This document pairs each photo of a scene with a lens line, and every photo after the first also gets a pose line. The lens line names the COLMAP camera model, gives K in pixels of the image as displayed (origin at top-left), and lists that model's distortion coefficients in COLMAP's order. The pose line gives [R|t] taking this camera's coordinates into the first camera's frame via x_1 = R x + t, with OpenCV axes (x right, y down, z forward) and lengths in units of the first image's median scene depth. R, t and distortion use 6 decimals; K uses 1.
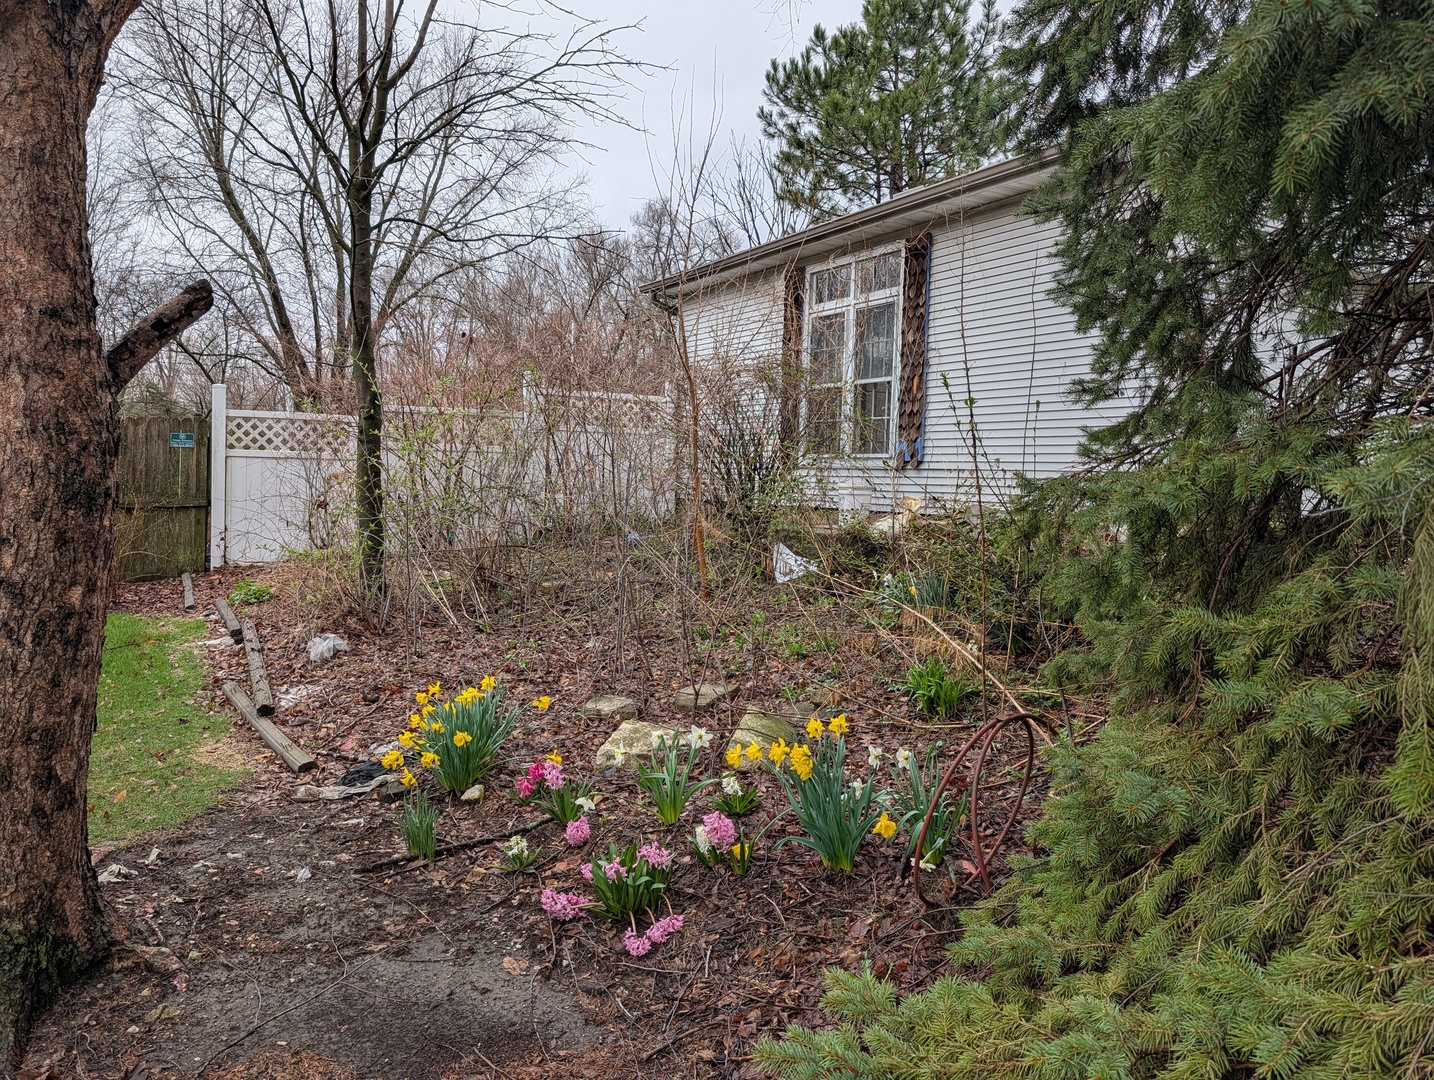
lens RADIAL K [[1026.3, 0, 717.1], [0, 1026.3, 532.0], [0, 0, 1]] dist [-0.004844, 0.002295]
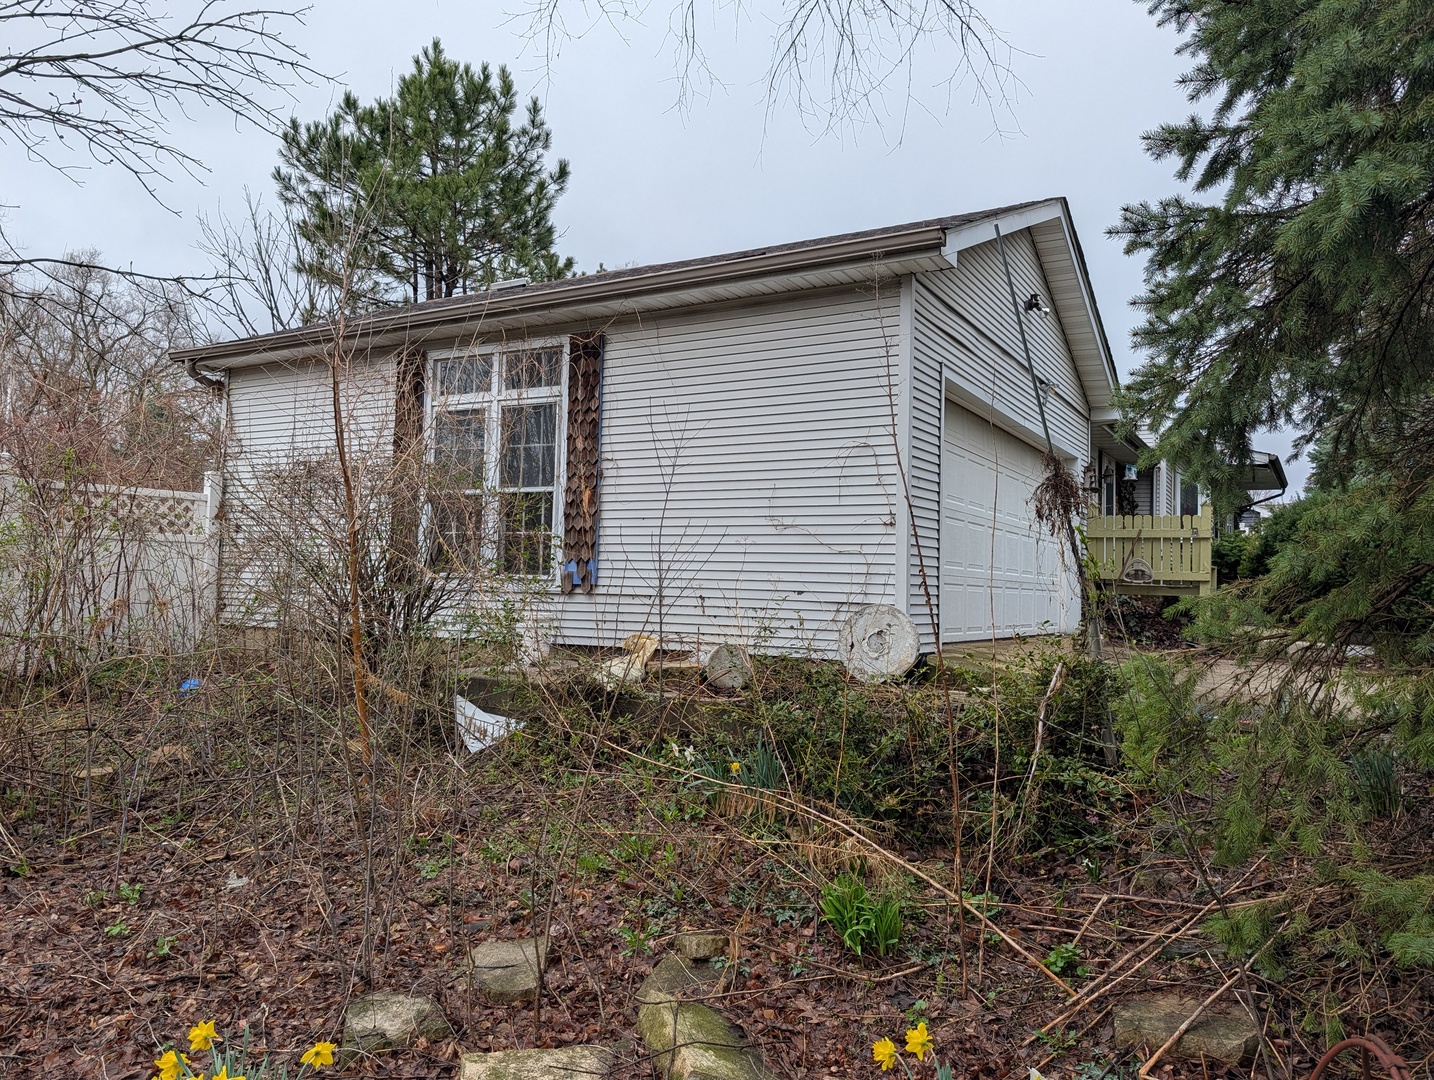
lens RADIAL K [[1026.3, 0, 714.0], [0, 1026.3, 550.8], [0, 0, 1]] dist [-0.004844, 0.002295]
pose [[0.878764, 0.016489, 0.476972, -0.103919], [0.019225, 0.997369, -0.069900, -0.028079], [-0.476869, 0.070596, 0.876135, 0.145310]]
